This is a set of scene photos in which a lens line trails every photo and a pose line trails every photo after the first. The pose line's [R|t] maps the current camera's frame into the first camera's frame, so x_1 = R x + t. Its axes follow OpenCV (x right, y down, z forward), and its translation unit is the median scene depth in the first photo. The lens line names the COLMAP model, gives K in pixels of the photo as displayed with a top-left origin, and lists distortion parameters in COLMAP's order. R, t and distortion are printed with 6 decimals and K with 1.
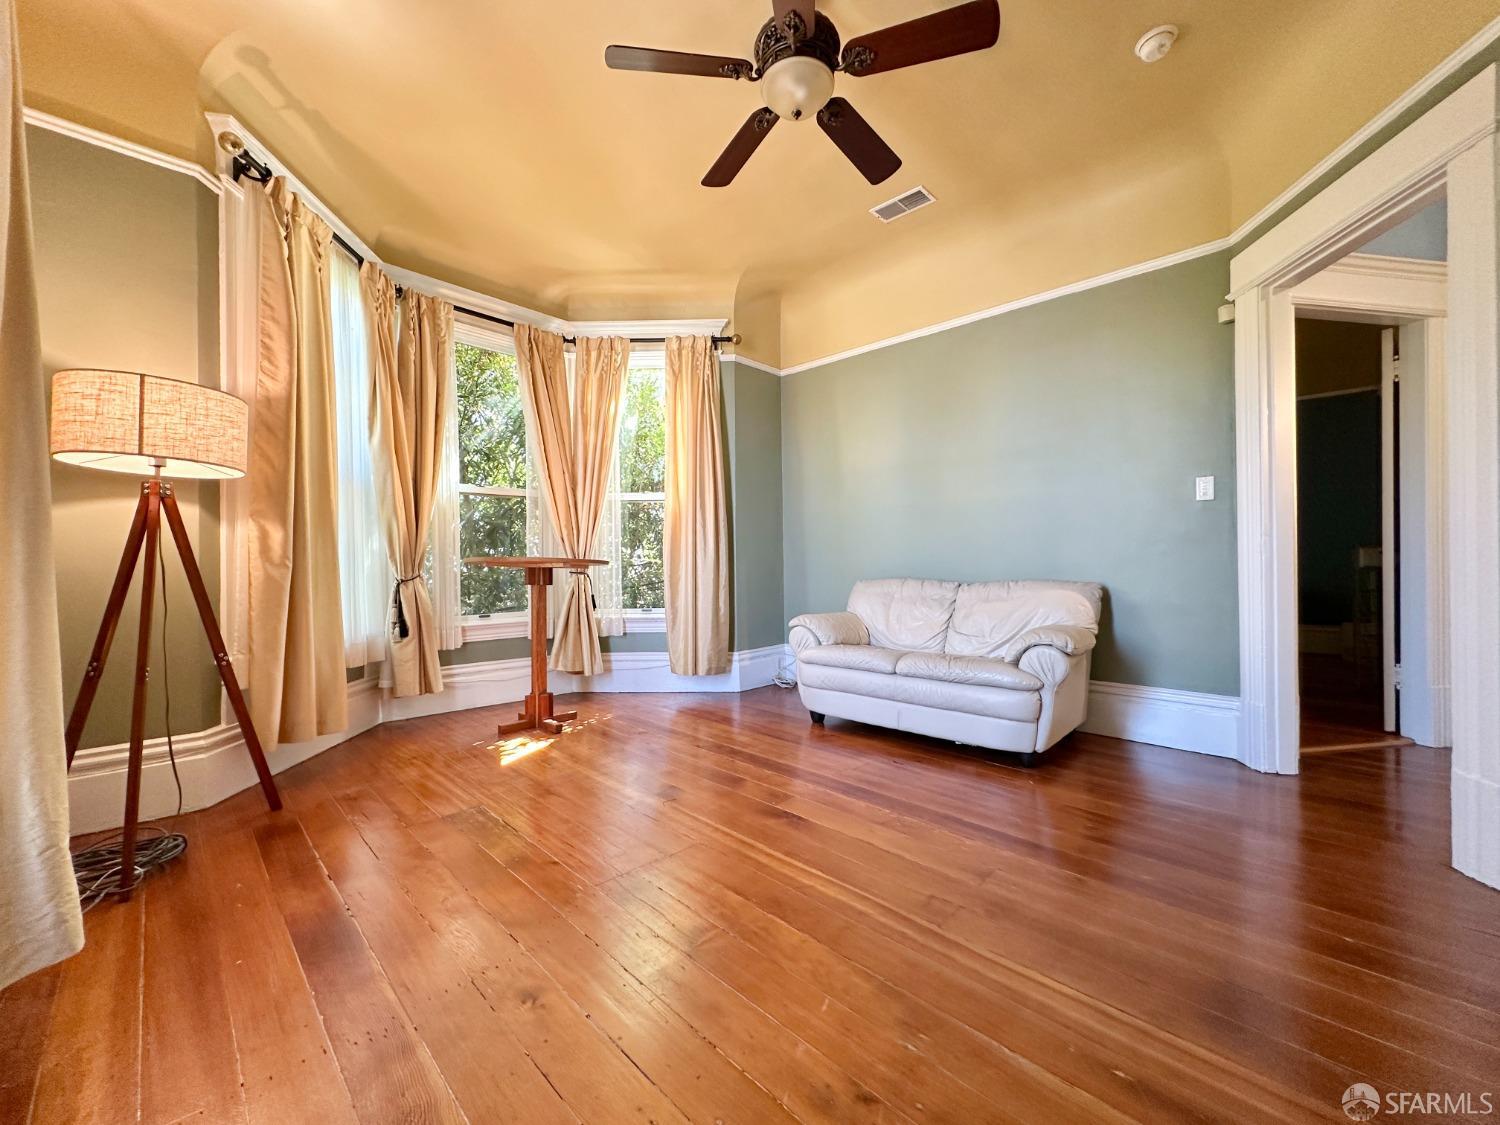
lens RADIAL K [[599.2, 0, 750.0], [0, 599.2, 562.5], [0, 0, 1]] dist [-0.000924, -0.000106]
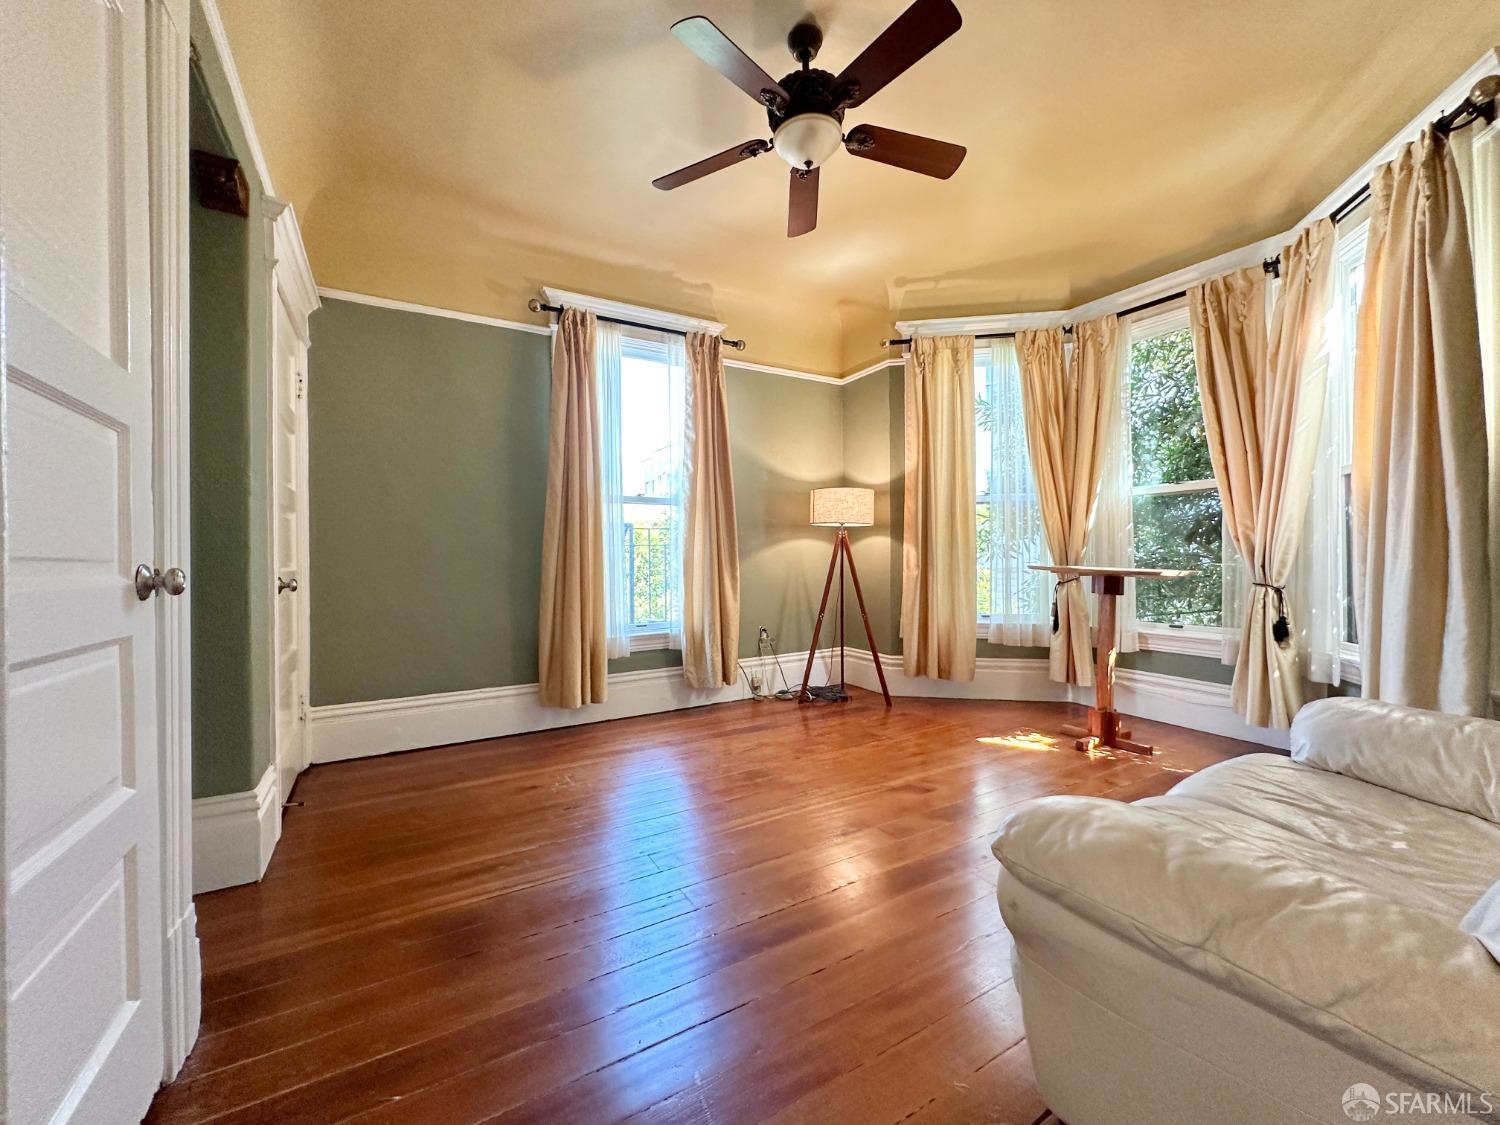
lens RADIAL K [[599.2, 0, 750.0], [0, 599.2, 562.5], [0, 0, 1]] dist [-0.000924, -0.000106]
pose [[-0.257038, 0.013258, -0.966310, 0.907891], [0.008642, 0.999897, 0.011420, -0.035772], [0.966363, -0.005415, -0.257126, 0.920932]]
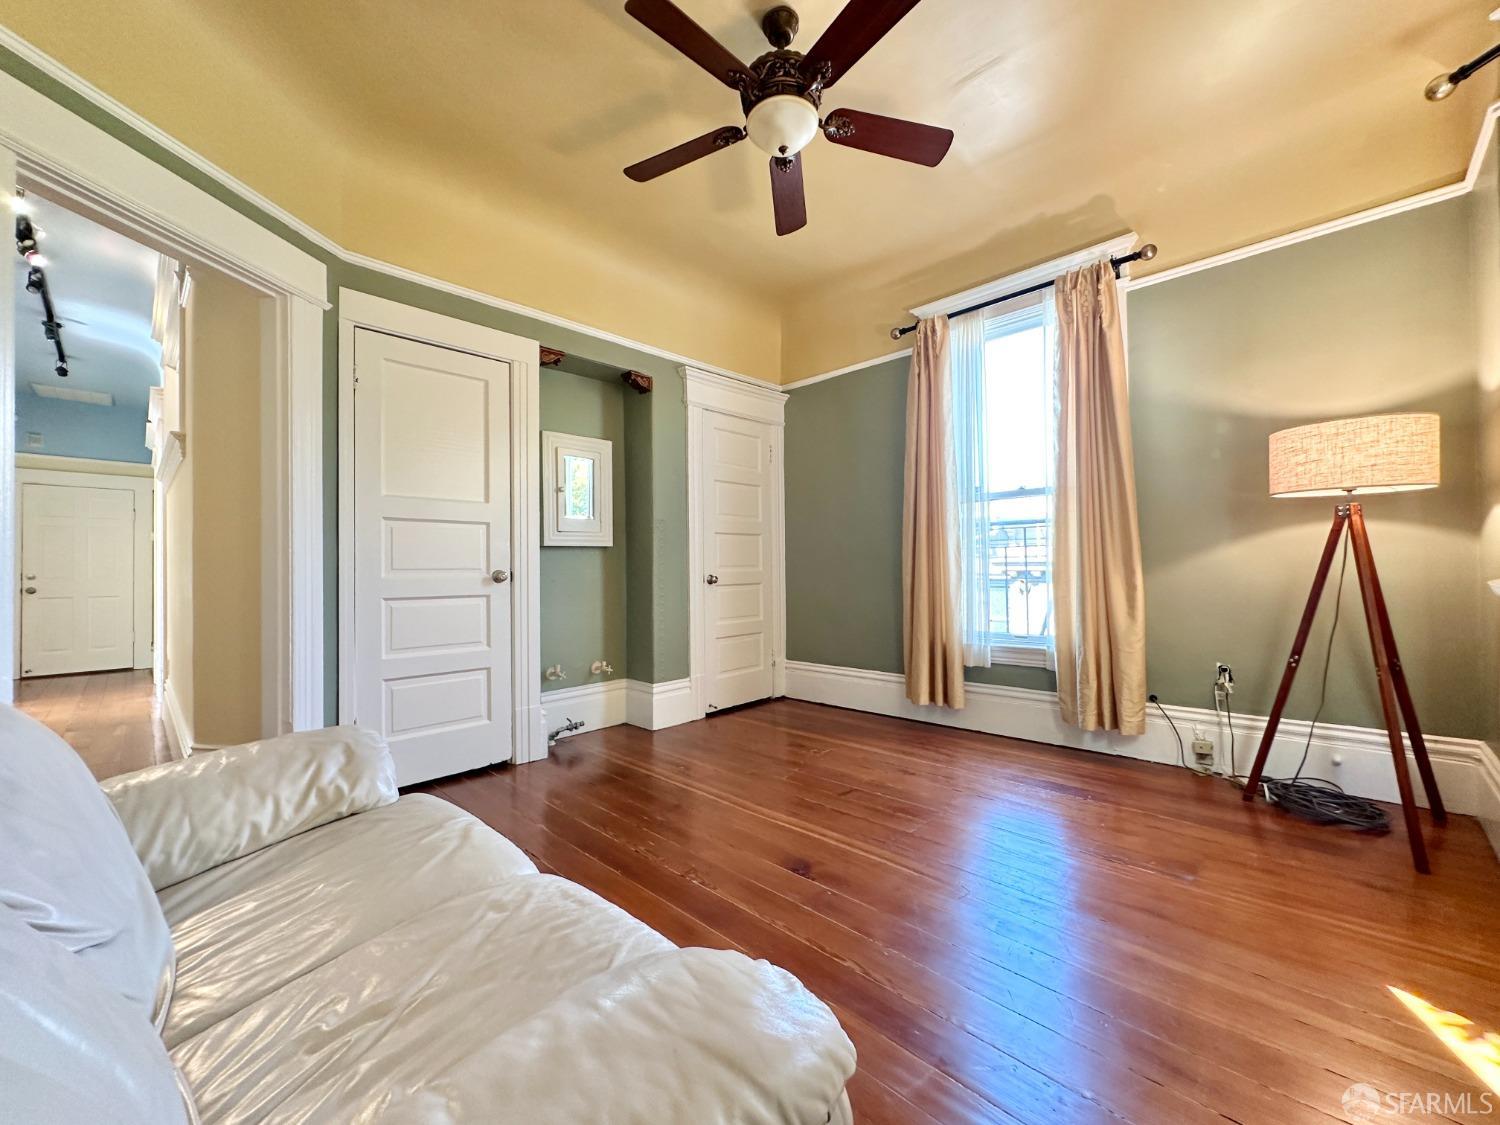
lens RADIAL K [[603.6, 0, 759.6], [0, 603.6, 565.5], [0, 0, 1]] dist [-0.001104, -0.000015]
pose [[-0.999655, 0.020544, -0.016392, 0.120287], [0.020597, 0.999783, -0.003106, -0.027304], [0.016325, -0.003443, -0.999861, 1.588562]]
